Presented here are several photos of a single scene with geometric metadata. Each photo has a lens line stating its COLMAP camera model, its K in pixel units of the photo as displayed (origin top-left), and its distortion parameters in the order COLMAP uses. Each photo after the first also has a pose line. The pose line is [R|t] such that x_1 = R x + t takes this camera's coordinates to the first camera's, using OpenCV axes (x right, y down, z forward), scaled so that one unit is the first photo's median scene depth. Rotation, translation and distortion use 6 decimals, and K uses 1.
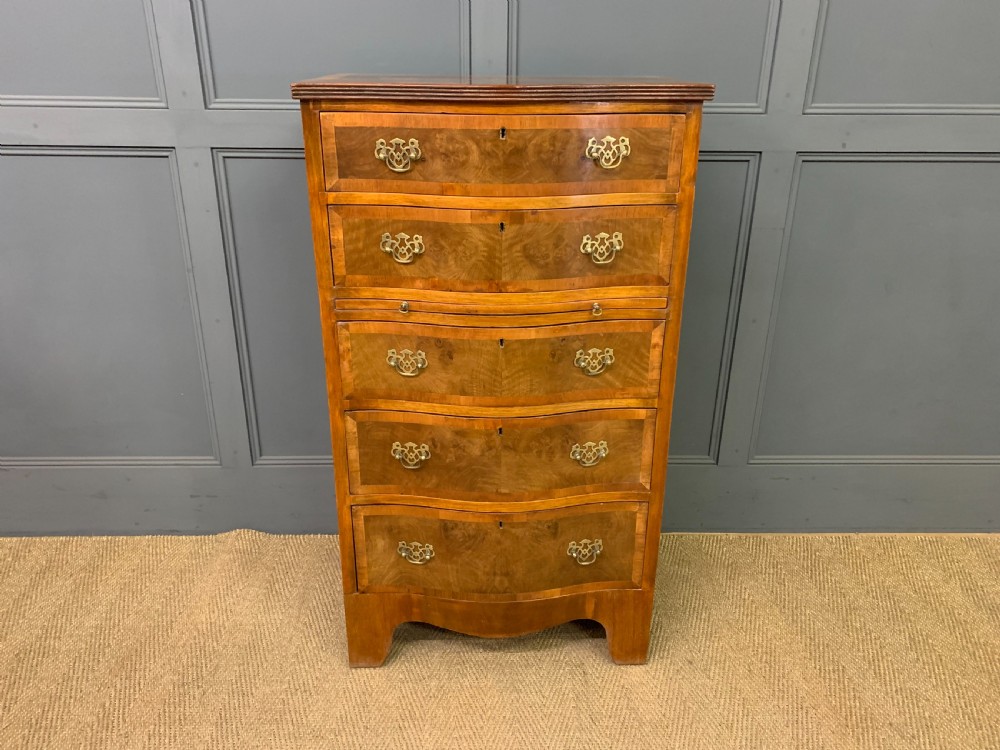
lens RADIAL K [[766.3, 0, 495.6], [0, 766.3, 376.1], [0, 0, 1]] dist [0.072135, -0.068464]
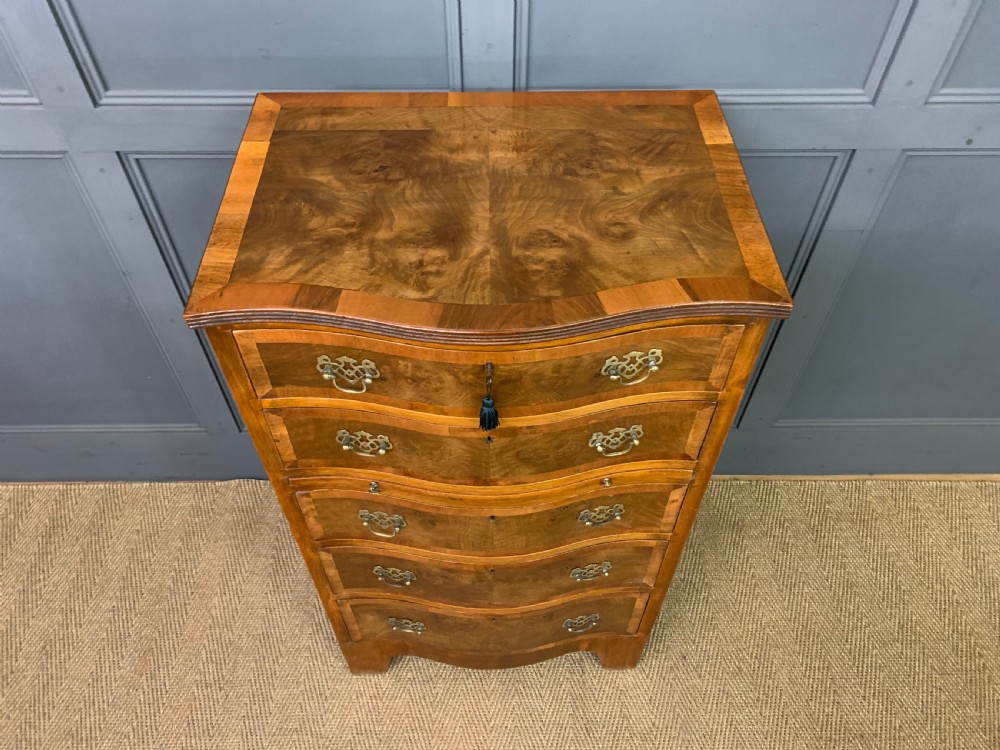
lens RADIAL K [[766.3, 0, 499.0], [0, 766.3, 372.6], [0, 0, 1]] dist [0.072135, -0.068464]
pose [[0.999989, -0.001202, -0.004578, 0.019462], [0.003165, 0.888962, 0.457970, -0.560400], [0.003519, -0.457979, 0.888956, 0.309993]]
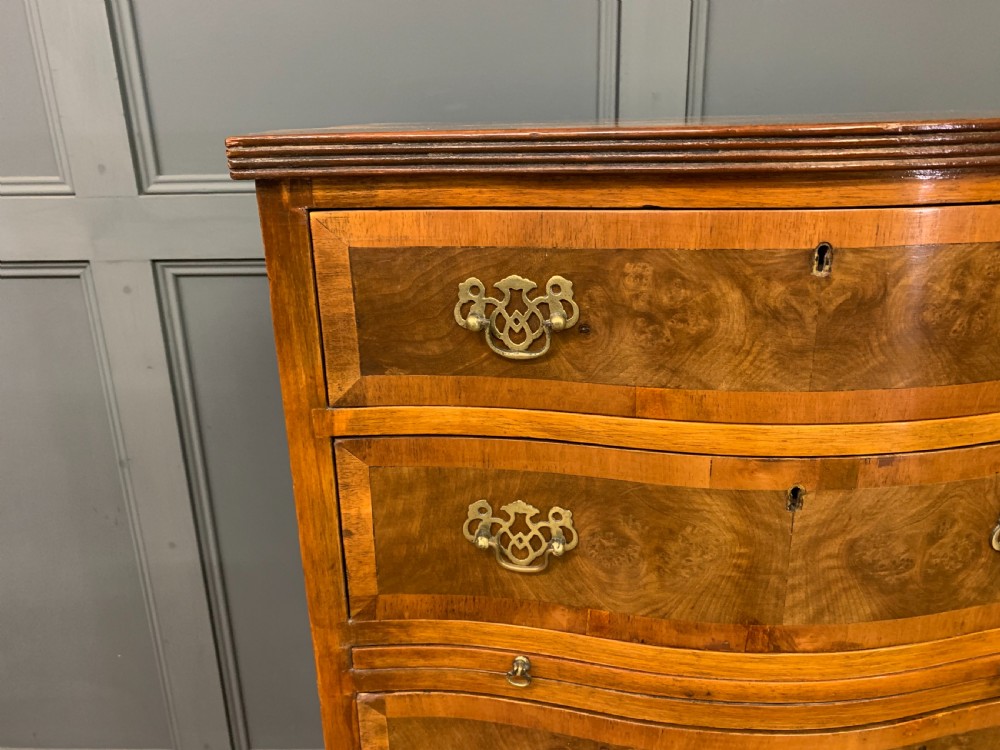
lens RADIAL K [[766.3, 0, 507.3], [0, 766.3, 371.1], [0, 0, 1]] dist [0.072135, -0.068464]
pose [[0.998757, -0.012335, -0.048301, -0.101640], [0.008510, 0.996869, -0.078608, -0.207680], [0.049120, 0.078099, 0.995735, 0.566233]]
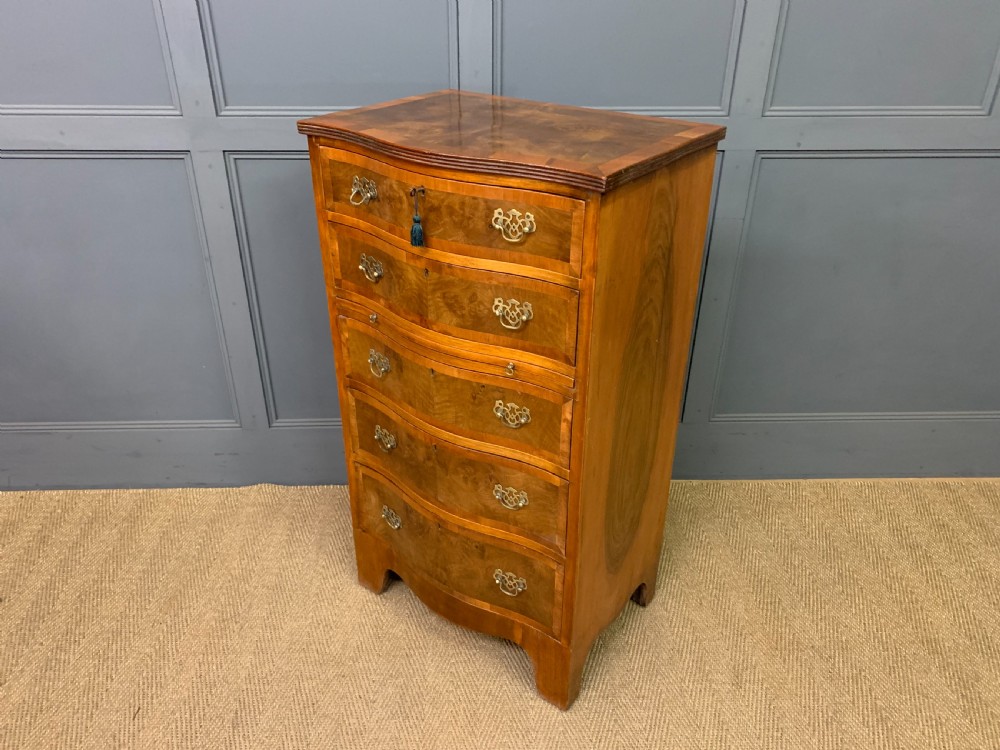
lens RADIAL K [[766.3, 0, 497.2], [0, 766.3, 375.1], [0, 0, 1]] dist [0.072135, -0.068464]
pose [[0.785769, 0.298903, -0.541502, 0.652494], [-0.238135, 0.954190, 0.181147, -0.252233], [0.570841, -0.013389, 0.820951, 0.155178]]
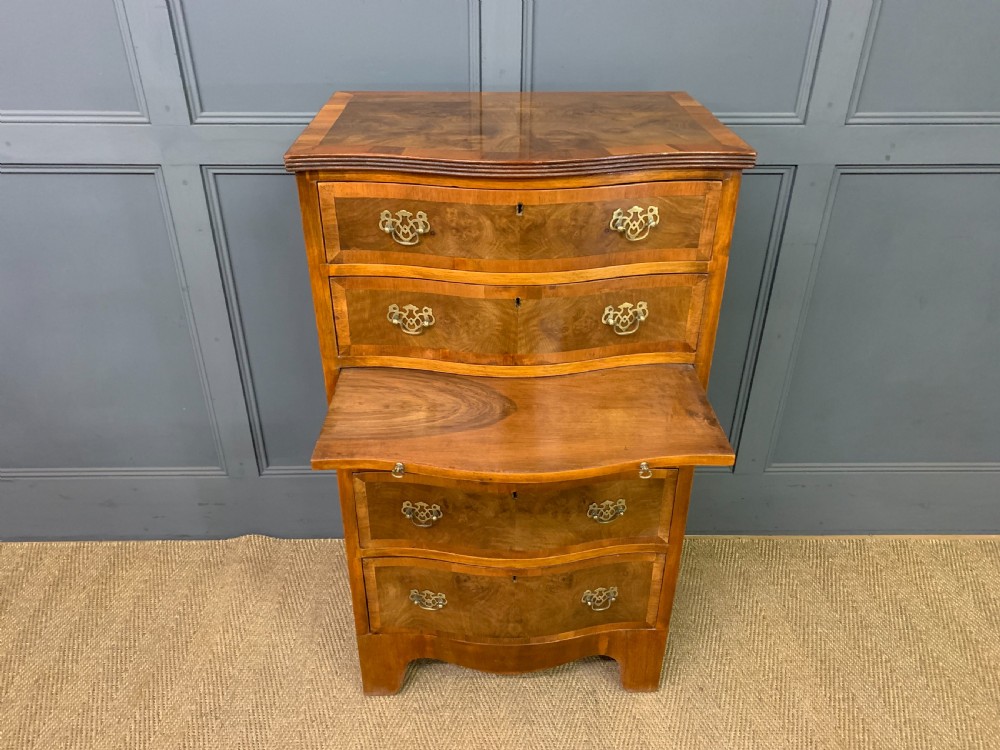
lens RADIAL K [[766.3, 0, 495.3], [0, 766.3, 375.6], [0, 0, 1]] dist [0.072135, -0.068464]
pose [[0.999981, -0.001696, -0.006006, -0.012512], [0.002503, 0.990561, 0.137048, -0.213519], [0.005717, -0.137060, 0.990546, 0.066180]]
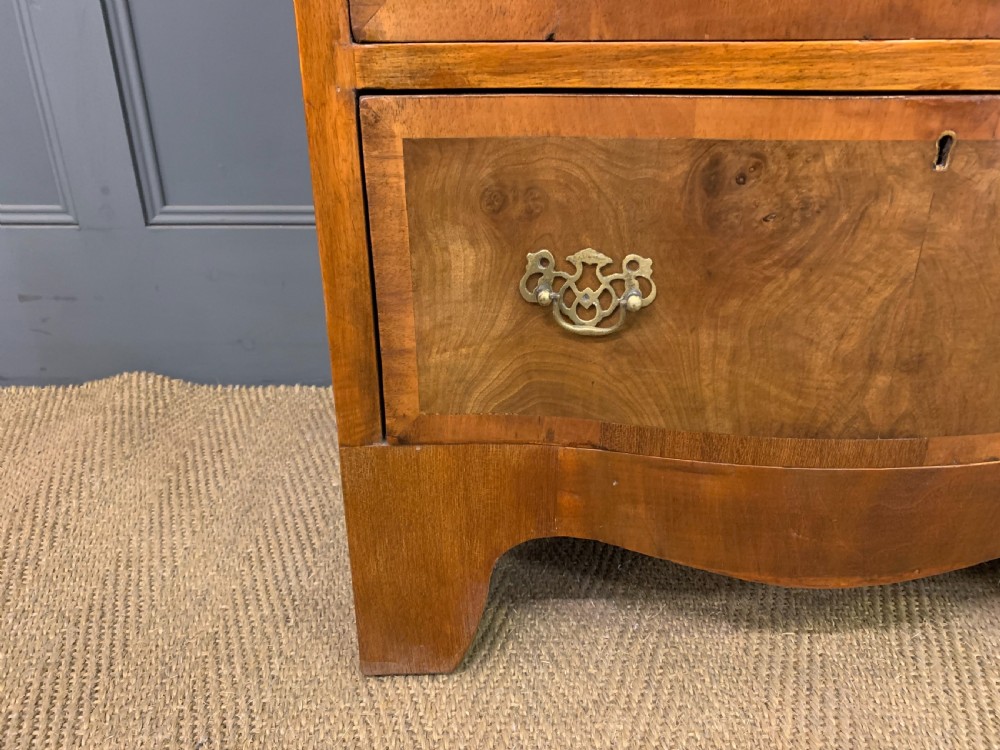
lens RADIAL K [[766.3, 0, 507.7], [0, 766.3, 373.6], [0, 0, 1]] dist [0.072135, -0.068464]
pose [[0.999993, -0.001205, -0.003592, -0.147358], [0.001321, 0.999474, 0.032403, 0.279202], [0.003551, -0.032408, 0.999468, 0.796987]]
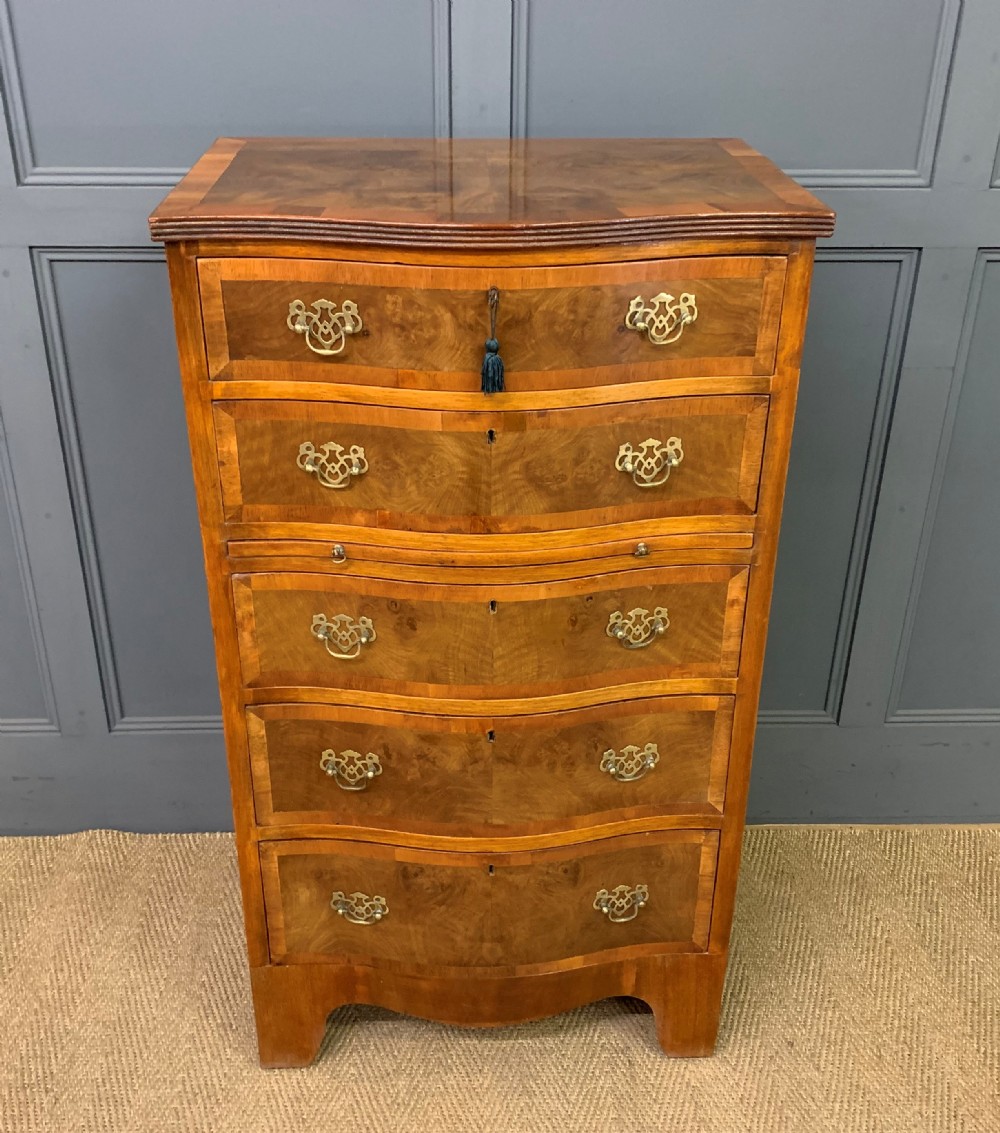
lens RADIAL K [[1255.5, 0, 483.8], [0, 1255.5, 592.2], [0, 0, 1]] dist [0.079005, 0.000000]
pose [[0.999923, -0.007730, 0.009698, -0.008697], [0.006720, 0.994948, 0.100163, -0.155848], [-0.010423, -0.100090, 0.994924, -0.032755]]
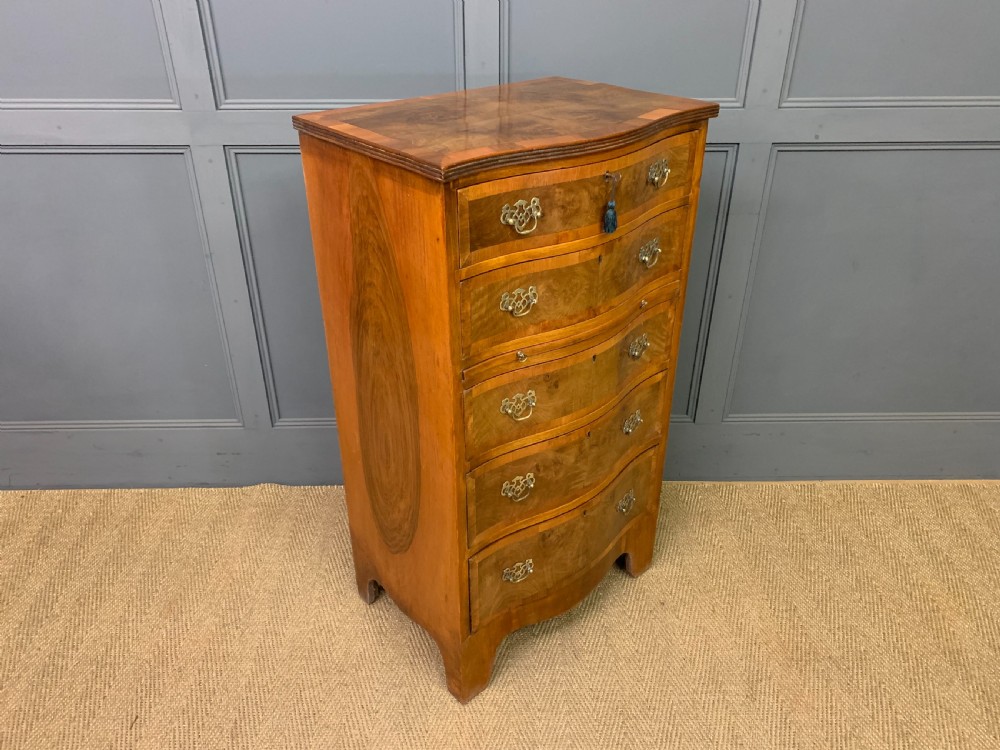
lens RADIAL K [[766.3, 0, 494.3], [0, 766.3, 367.1], [0, 0, 1]] dist [0.072135, -0.068464]
pose [[0.771963, -0.320122, 0.549177, -0.683462], [0.255903, 0.947342, 0.192502, -0.271119], [-0.581882, -0.008069, 0.813233, 0.191093]]
